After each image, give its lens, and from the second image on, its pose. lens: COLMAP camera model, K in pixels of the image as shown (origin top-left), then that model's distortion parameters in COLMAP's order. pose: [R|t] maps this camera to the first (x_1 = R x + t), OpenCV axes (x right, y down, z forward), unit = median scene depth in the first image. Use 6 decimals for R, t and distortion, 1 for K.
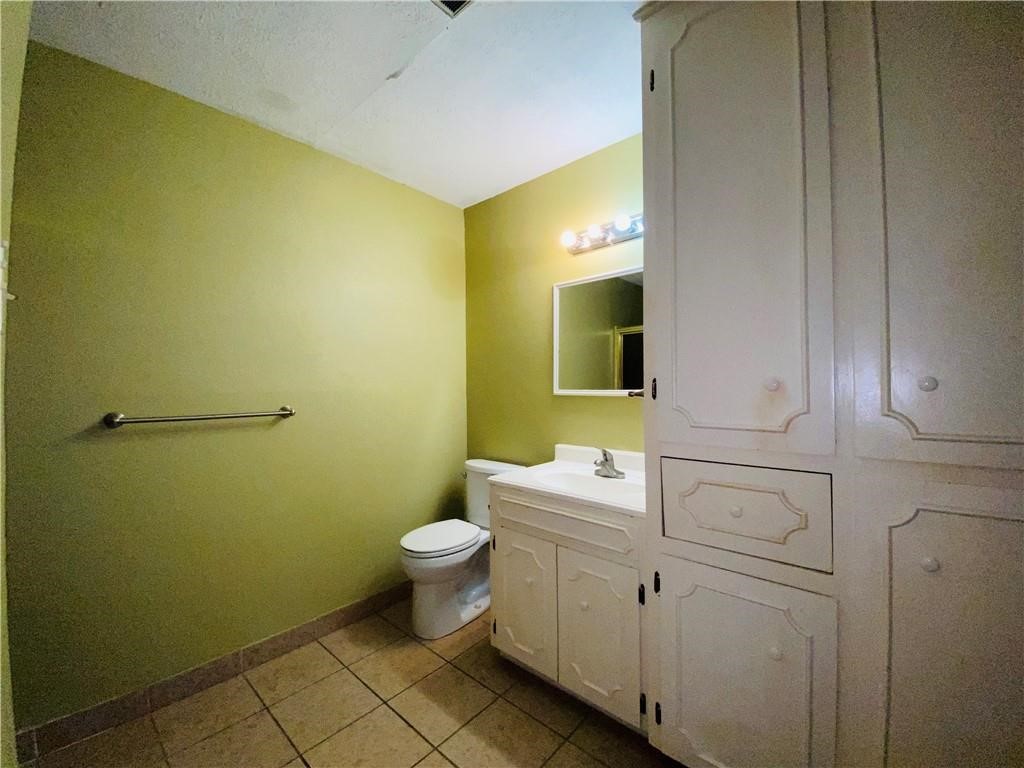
lens RADIAL K [[409.2, 0, 512.0], [0, 409.2, 384.0], [0, 0, 1]] dist [-0.002105, -0.013910]
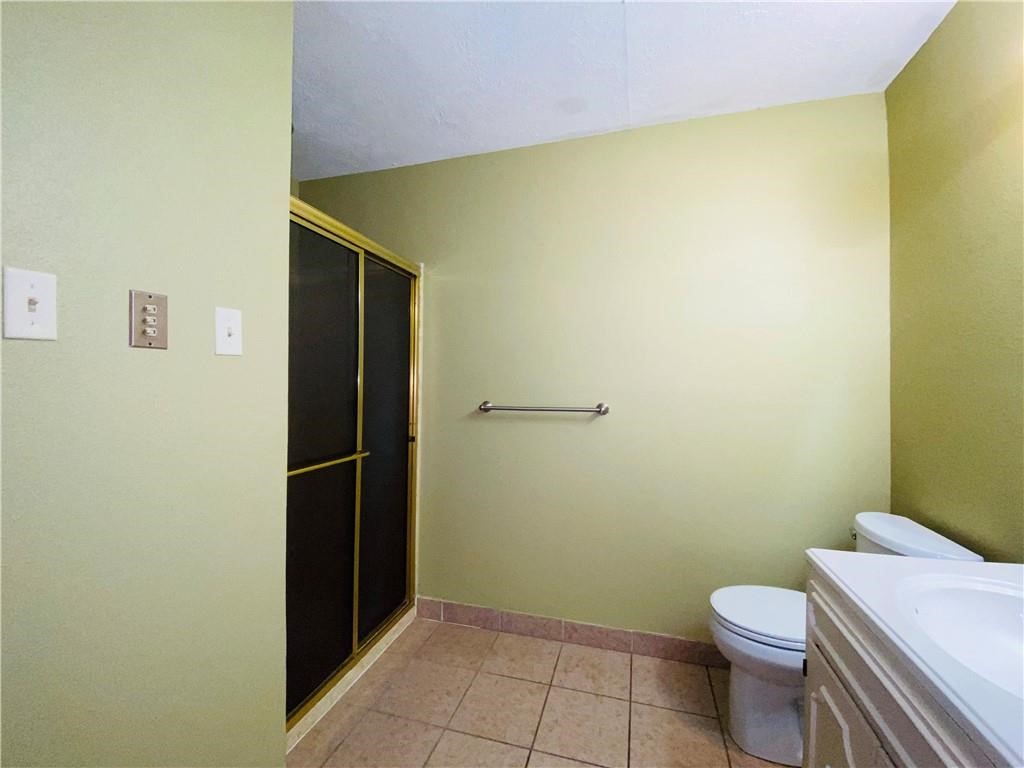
lens RADIAL K [[415.1, 0, 506.5], [0, 415.1, 378.0], [0, 0, 1]] dist [-0.014107, -0.000233]
pose [[0.426870, 0.005349, -0.904297, 0.267510], [-0.000648, 0.999984, 0.005609, -0.013604], [0.904313, -0.001808, 0.426866, 0.352117]]
